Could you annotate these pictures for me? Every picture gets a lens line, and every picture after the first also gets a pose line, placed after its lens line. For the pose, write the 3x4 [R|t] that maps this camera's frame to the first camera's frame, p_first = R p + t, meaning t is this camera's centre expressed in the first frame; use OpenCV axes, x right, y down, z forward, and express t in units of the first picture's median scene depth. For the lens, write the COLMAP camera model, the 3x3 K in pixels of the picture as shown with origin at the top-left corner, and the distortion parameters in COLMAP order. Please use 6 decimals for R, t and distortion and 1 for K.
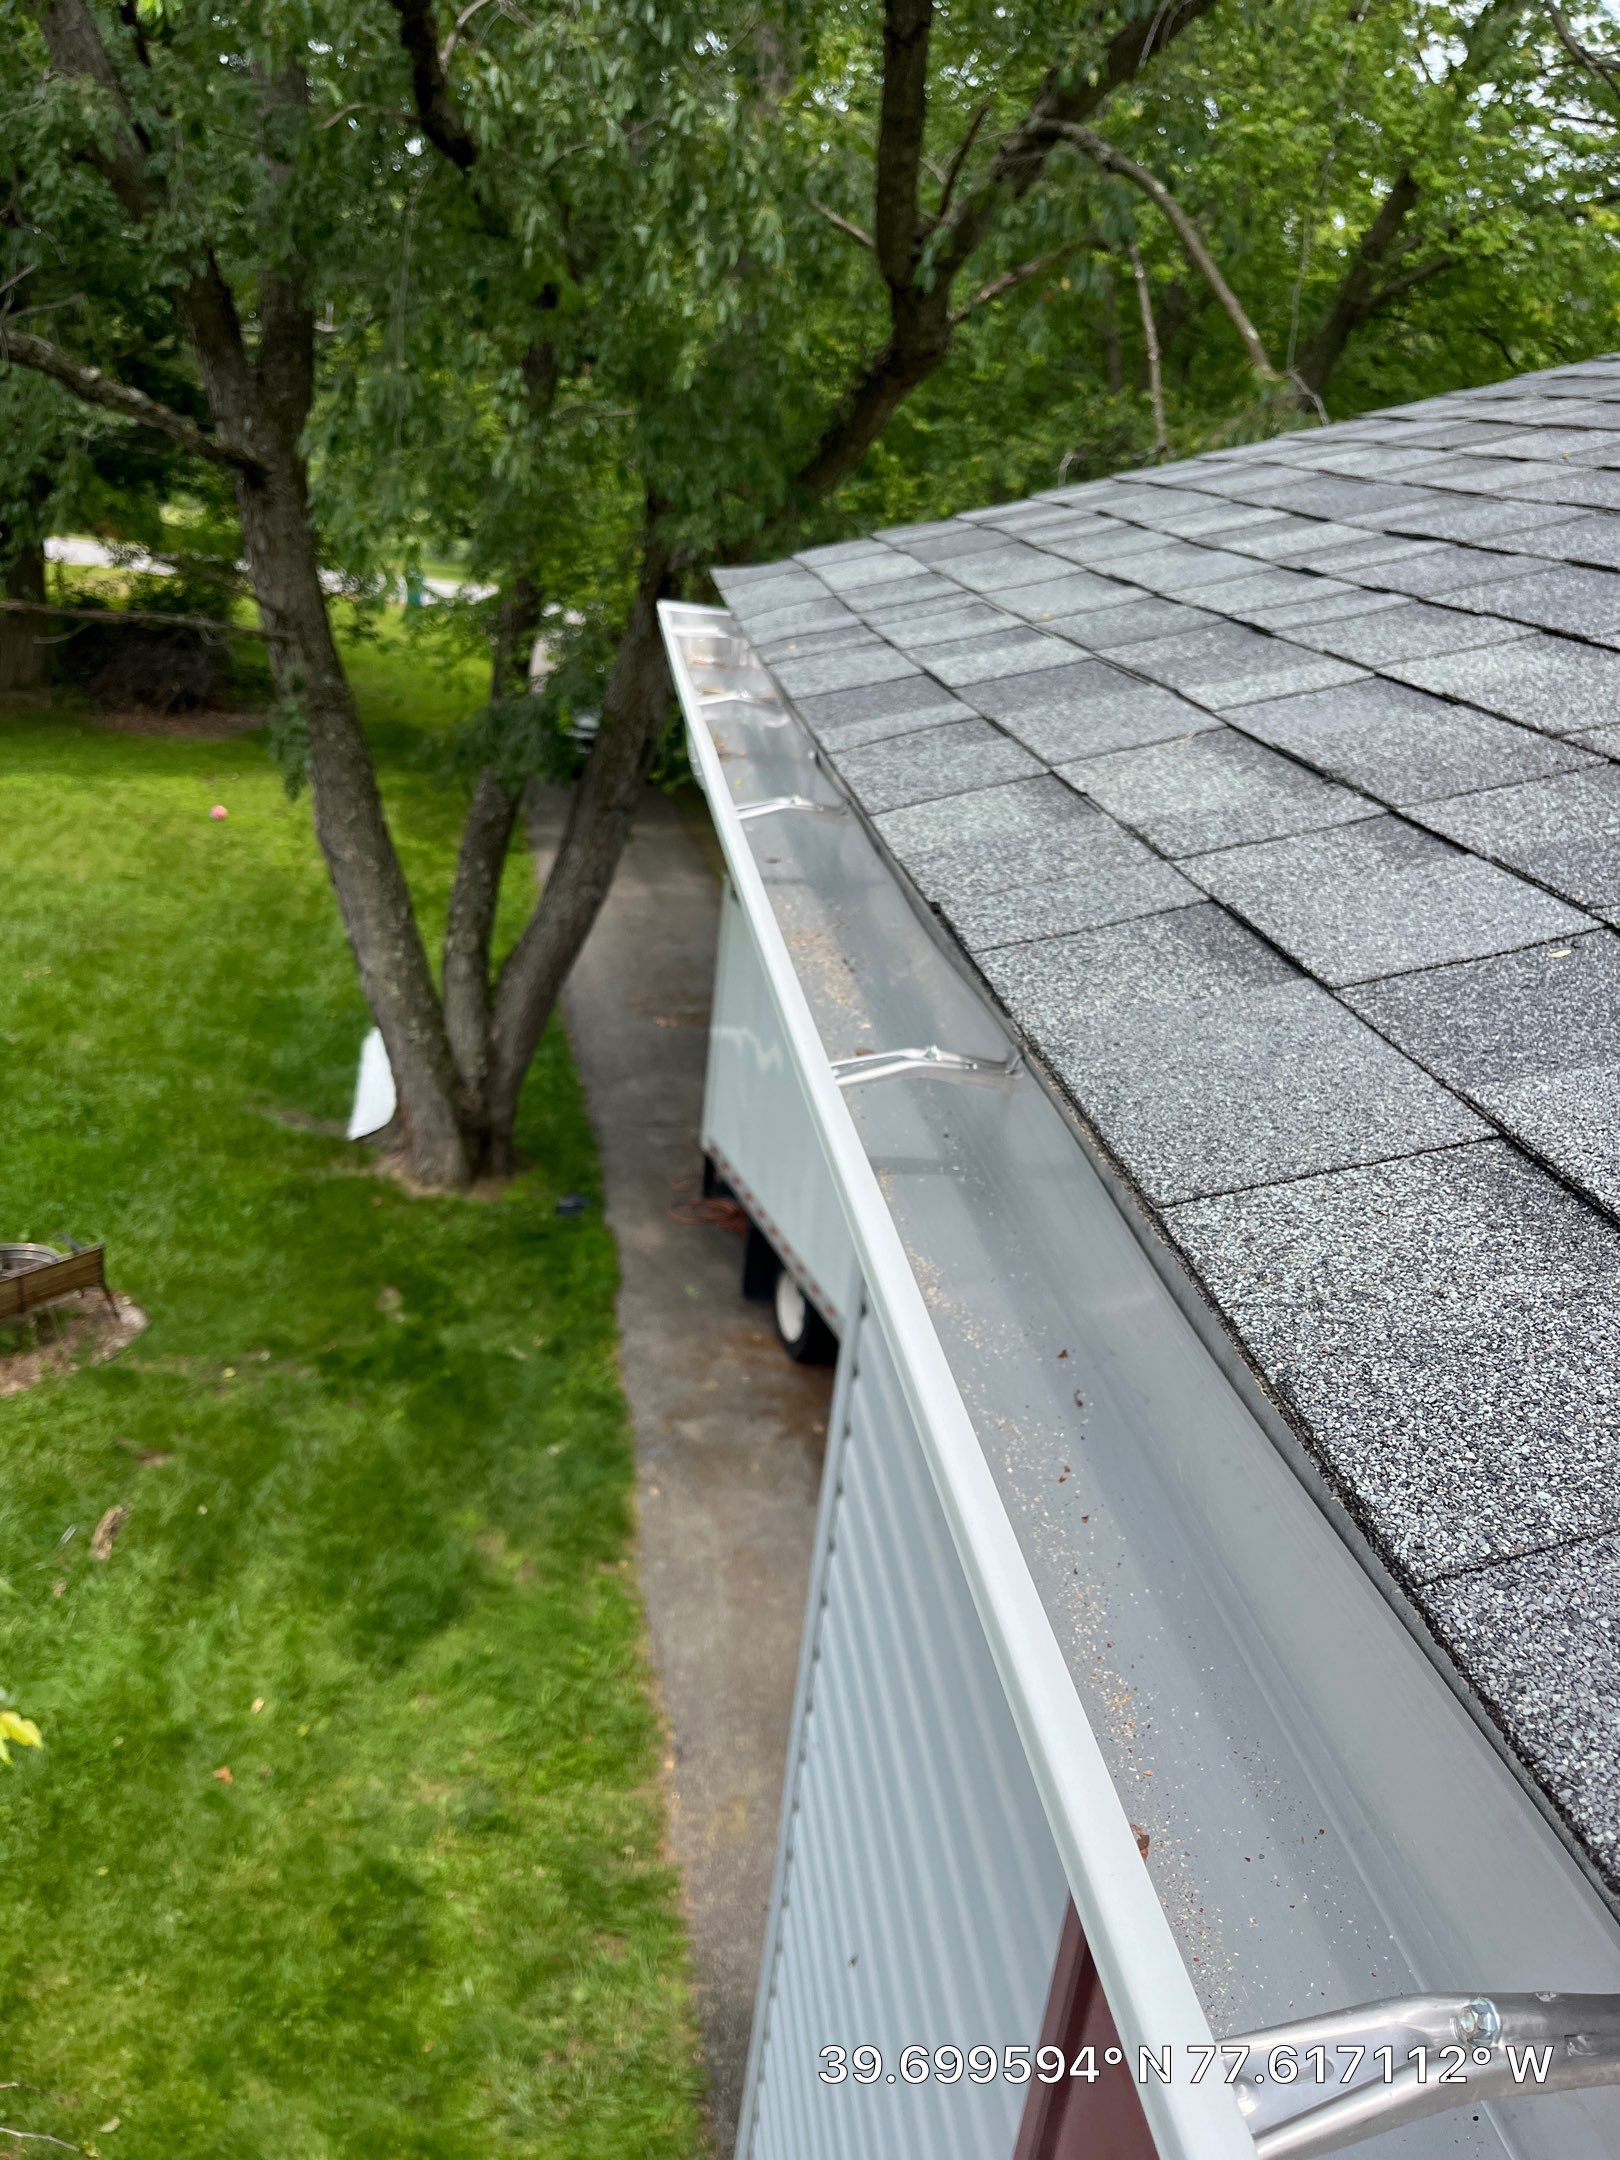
lens RADIAL K [[1622.2, 0, 810.0], [0, 1622.2, 1080.0], [0, 0, 1]] dist [0.052162, -0.049685]
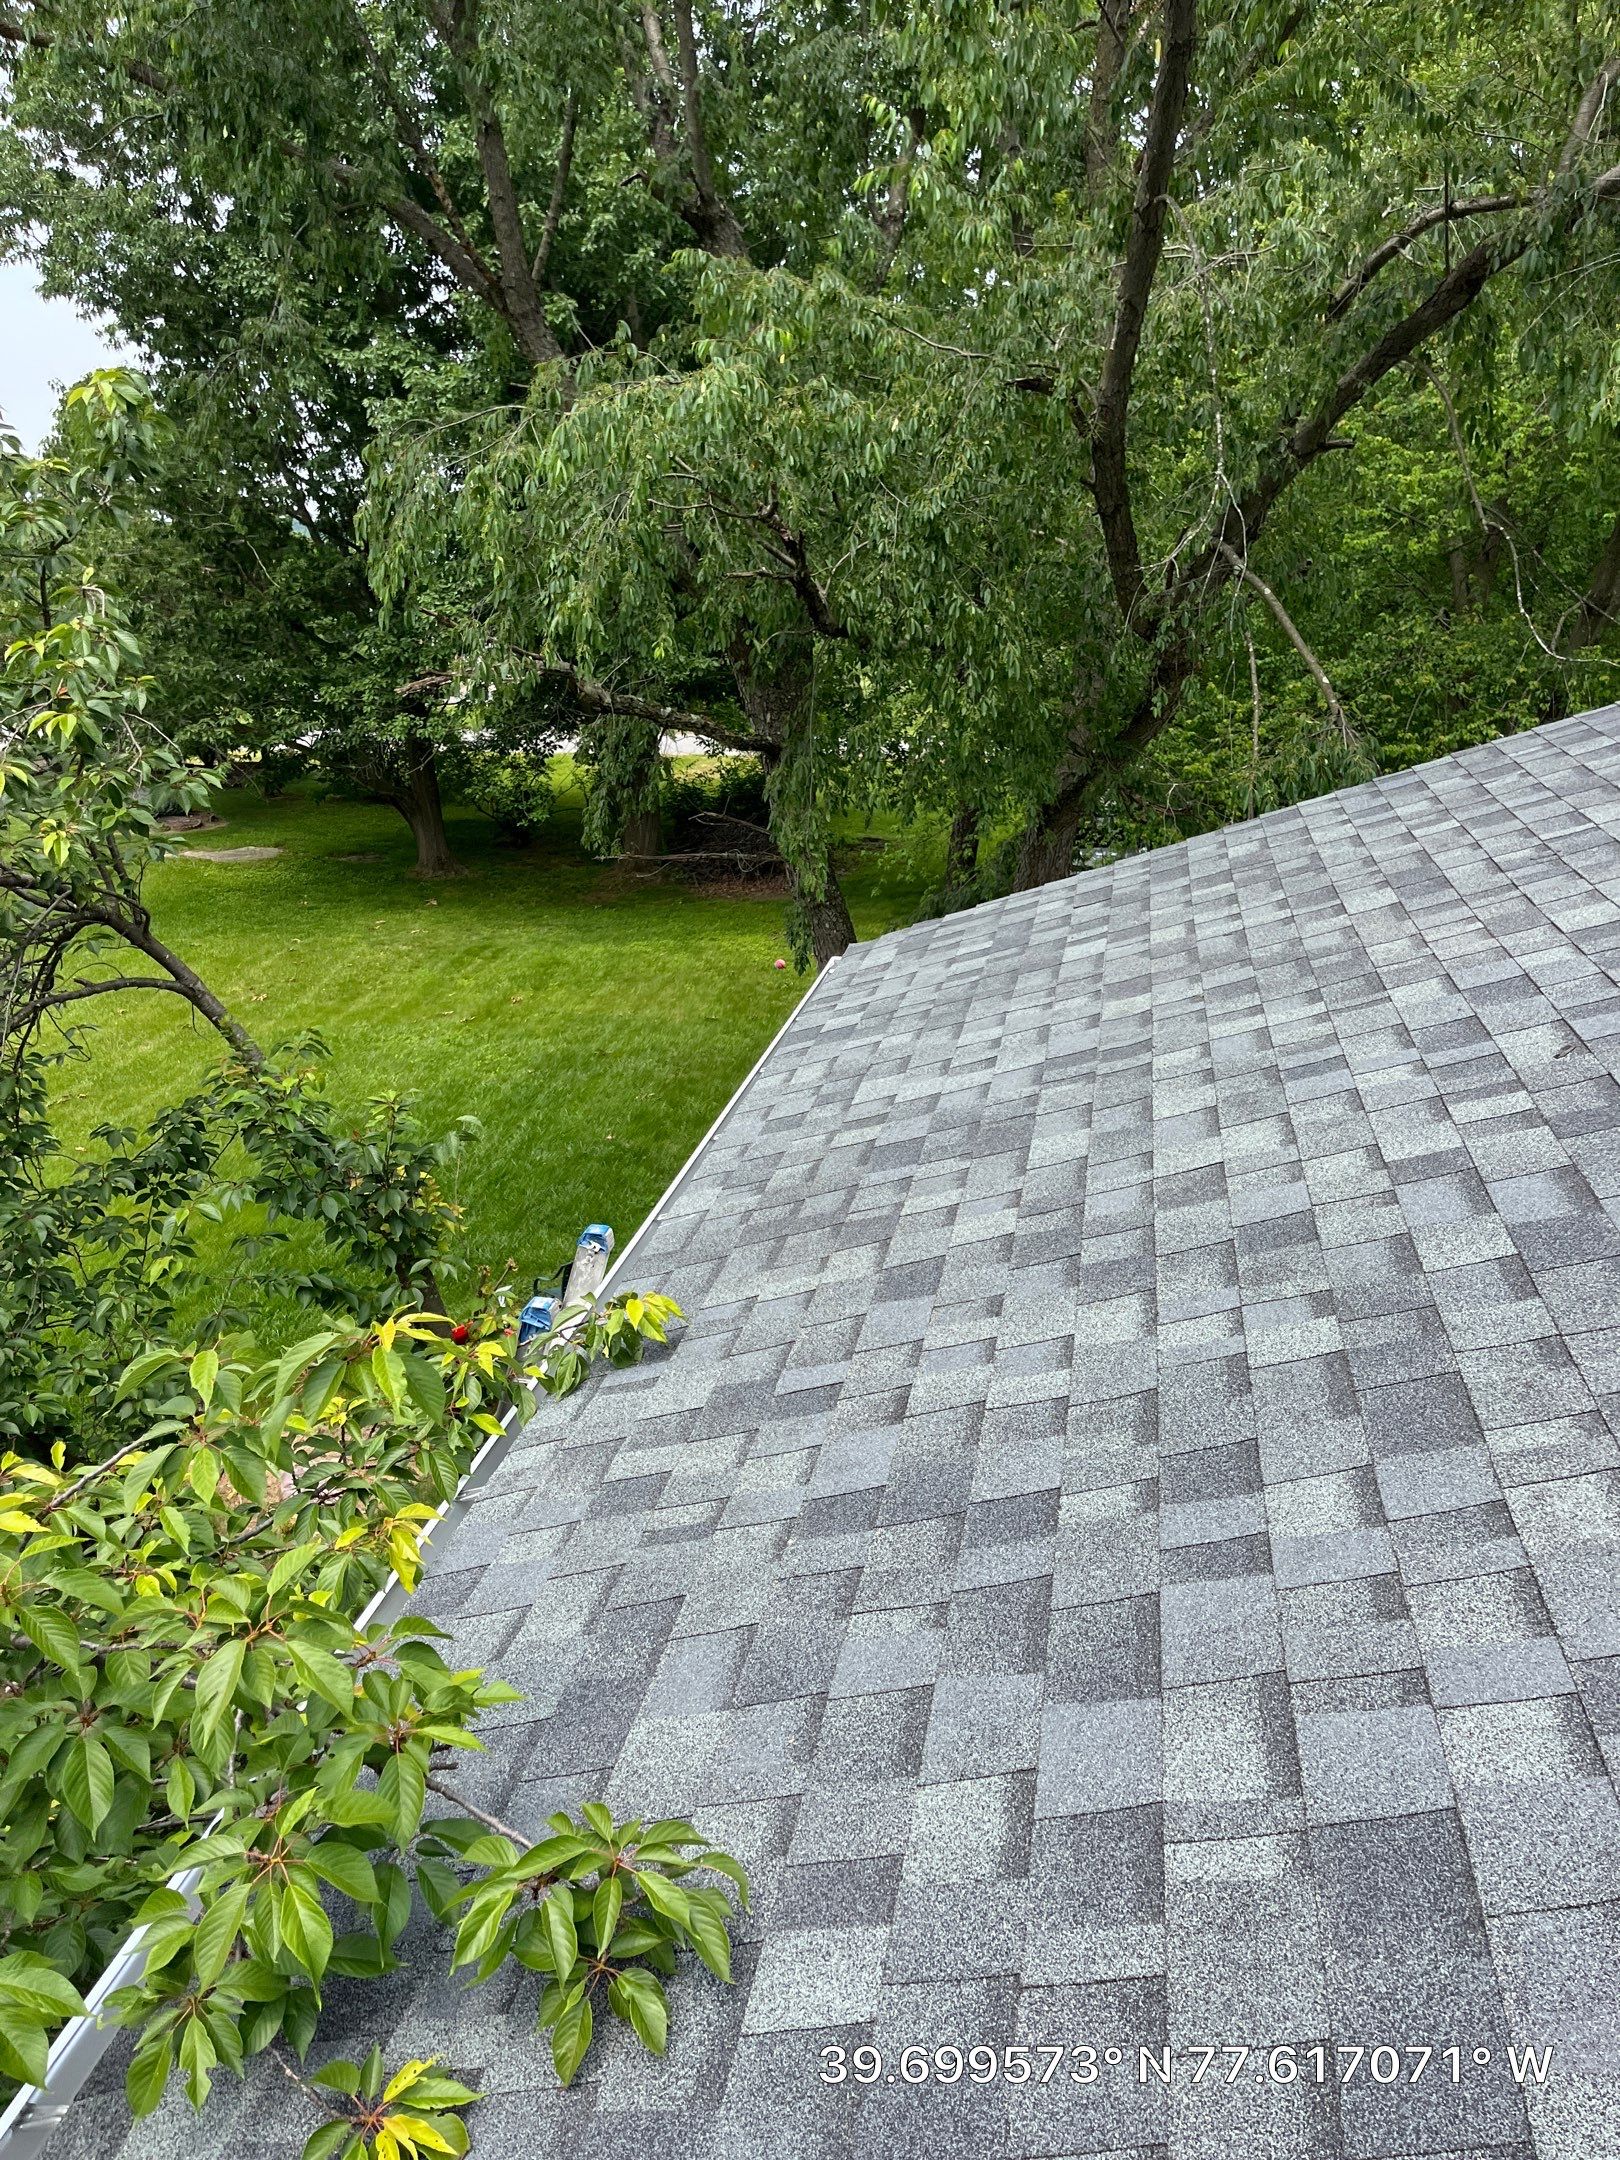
lens RADIAL K [[1639.5, 0, 810.0], [0, 1639.5, 1080.0], [0, 0, 1]] dist [0.083870, -0.001081]
pose [[0.938736, -0.029417, -0.343378, 0.125831], [0.007938, 0.997932, -0.063792, 0.008893], [0.344545, 0.057158, 0.937028, -0.231298]]
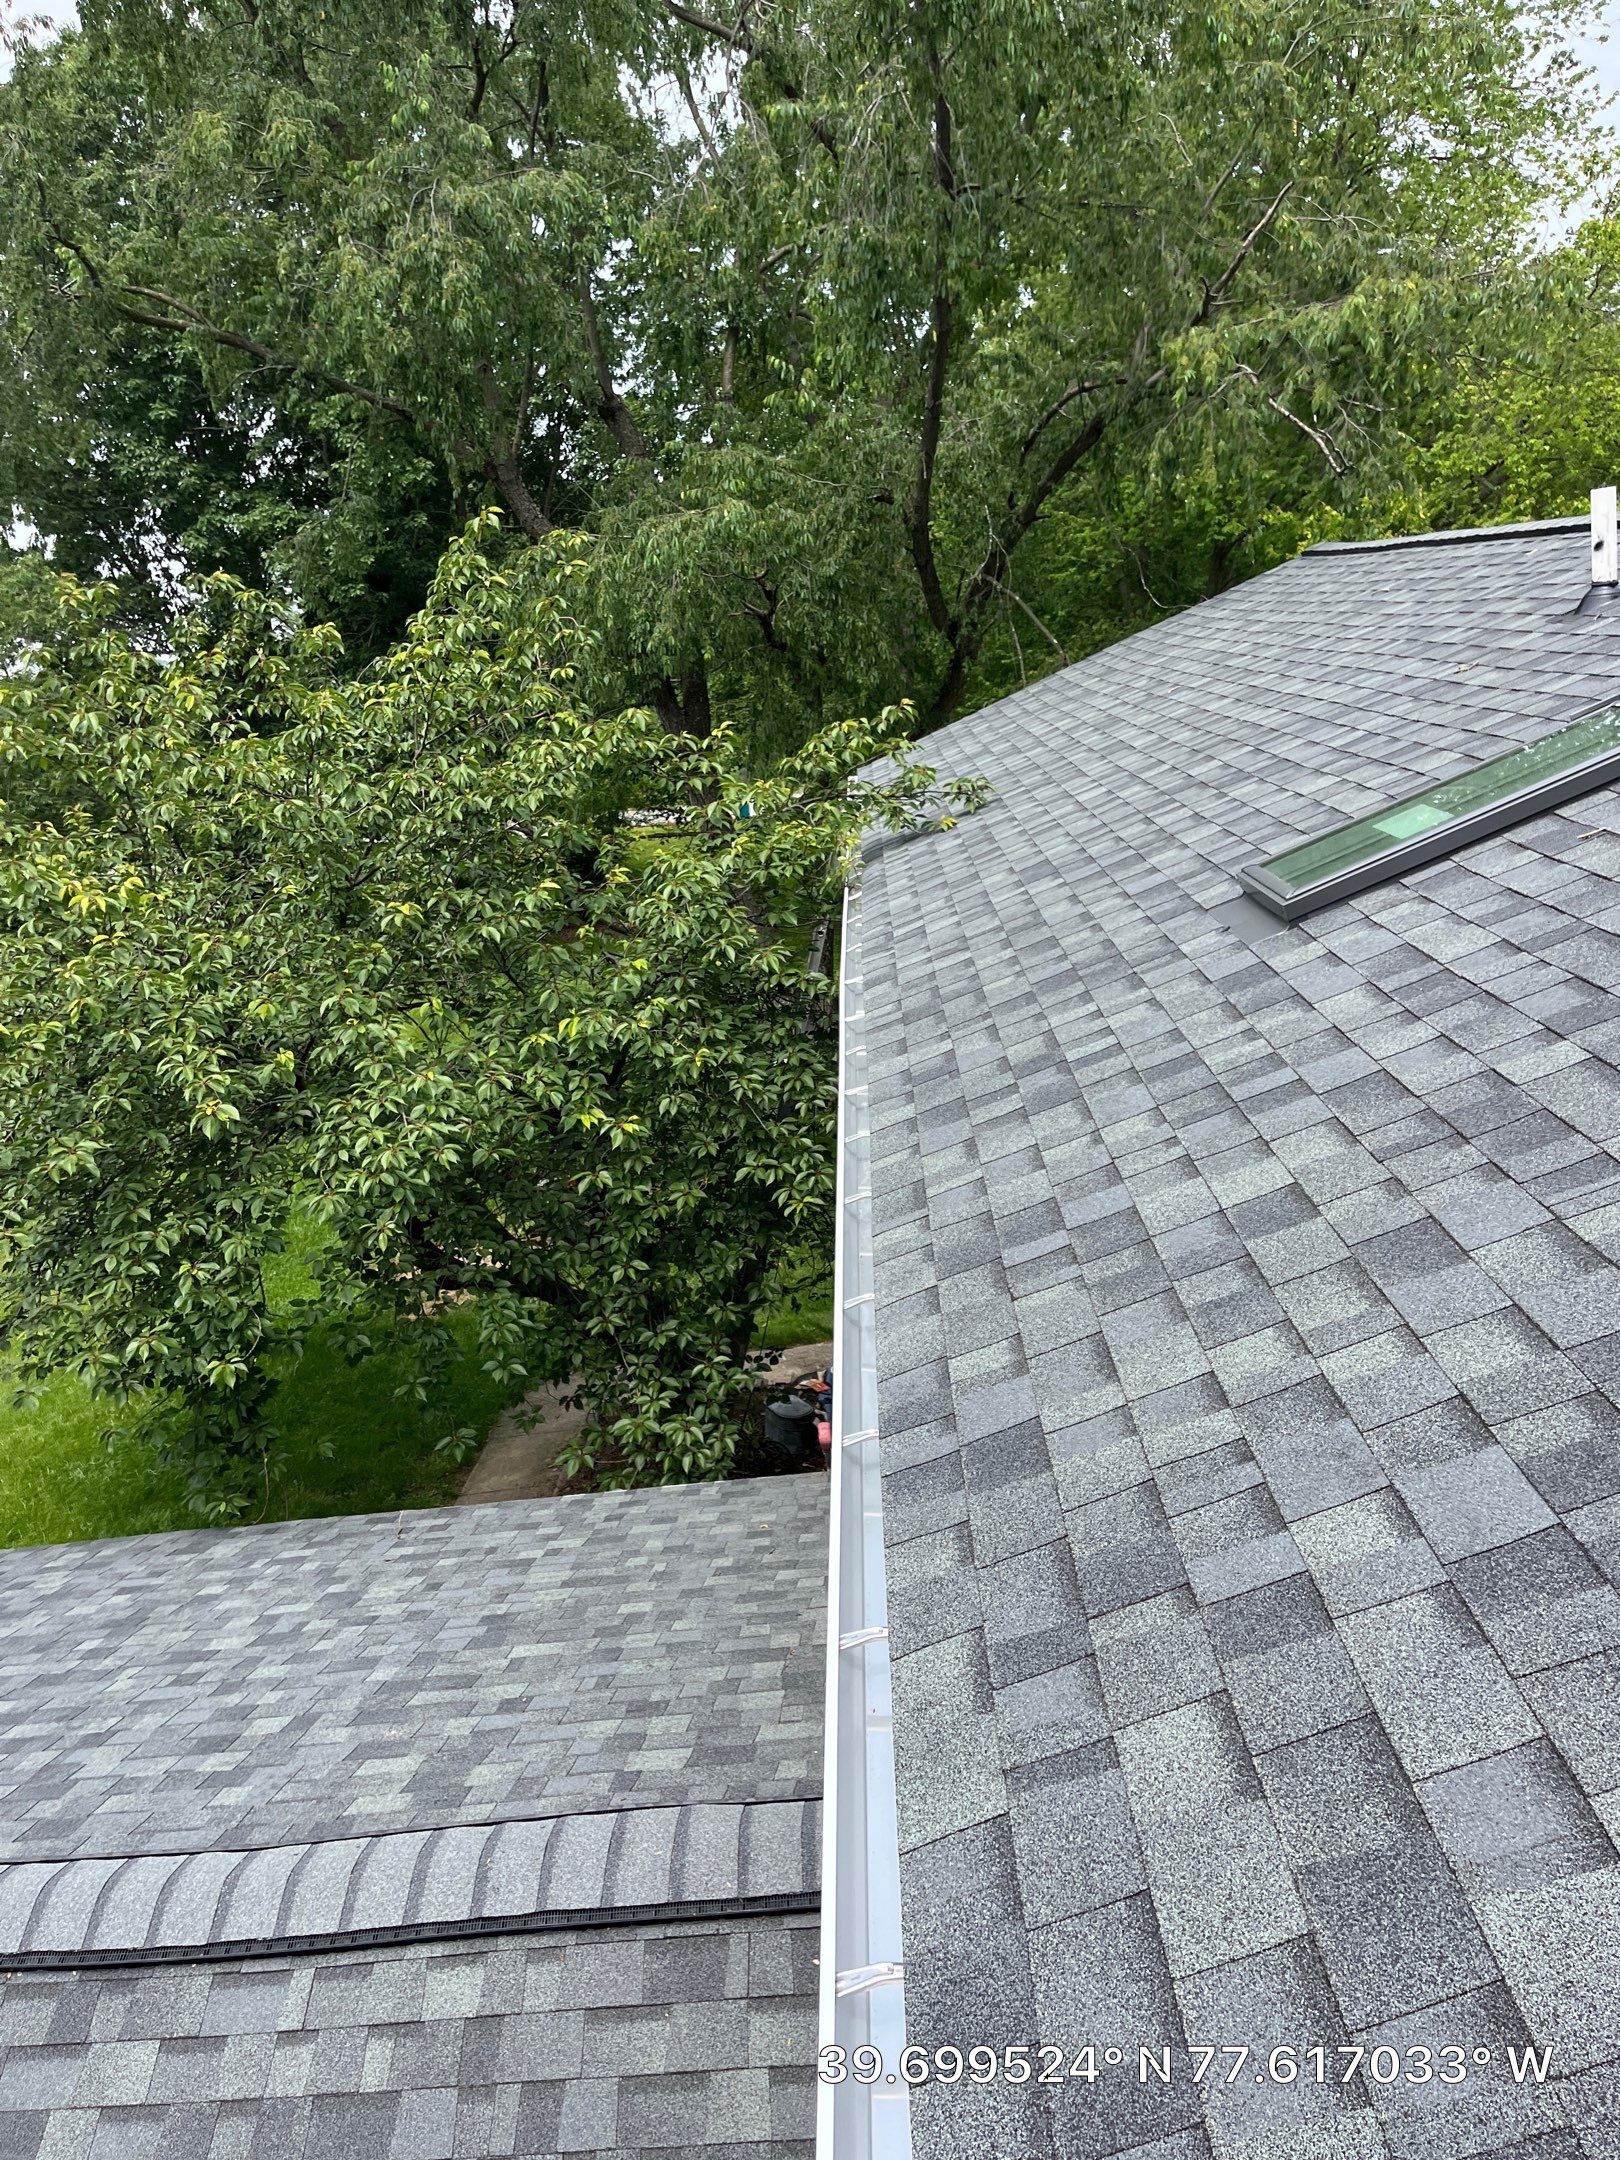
lens RADIAL K [[1622.2, 0, 810.0], [0, 1622.2, 1080.0], [0, 0, 1]] dist [0.052162, -0.049685]
pose [[0.955905, -0.200957, -0.214152, 0.113331], [0.171669, 0.974015, -0.147729, 0.221122], [0.238274, 0.104451, 0.965565, -0.615876]]
